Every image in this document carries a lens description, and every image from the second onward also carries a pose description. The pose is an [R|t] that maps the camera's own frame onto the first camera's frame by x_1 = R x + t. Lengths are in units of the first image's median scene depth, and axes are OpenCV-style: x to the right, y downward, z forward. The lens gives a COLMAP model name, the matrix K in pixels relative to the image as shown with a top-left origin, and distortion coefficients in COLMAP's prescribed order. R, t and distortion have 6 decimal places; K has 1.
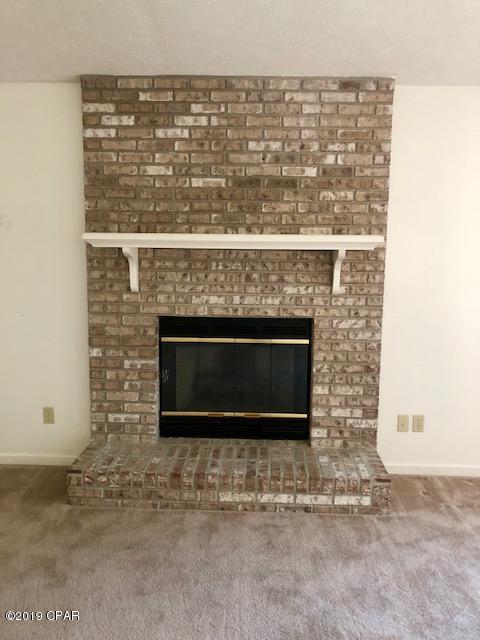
lens RADIAL K [[529.3, 0, 244.1], [0, 529.3, 316.2], [0, 0, 1]] dist [0.037657, -0.055907]
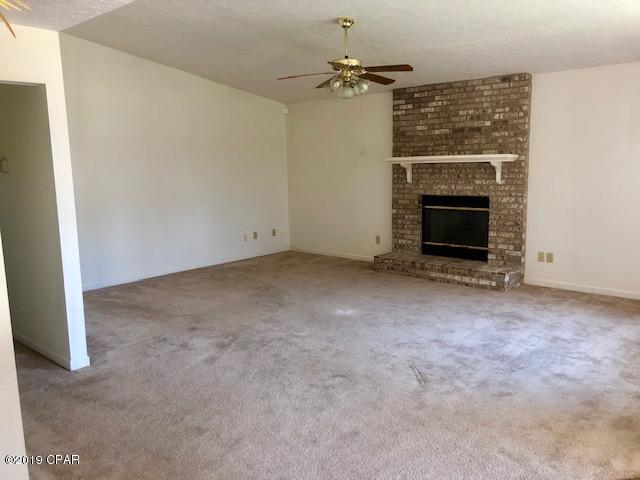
lens RADIAL K [[529.3, 0, 313.2], [0, 529.3, 239.7], [0, 0, 1]] dist [0.037657, -0.055907]
pose [[0.761281, 0.069009, -0.644739, 0.941480], [-0.063122, 0.997485, 0.032233, 0.144823], [0.645342, 0.016159, 0.763723, -0.952970]]
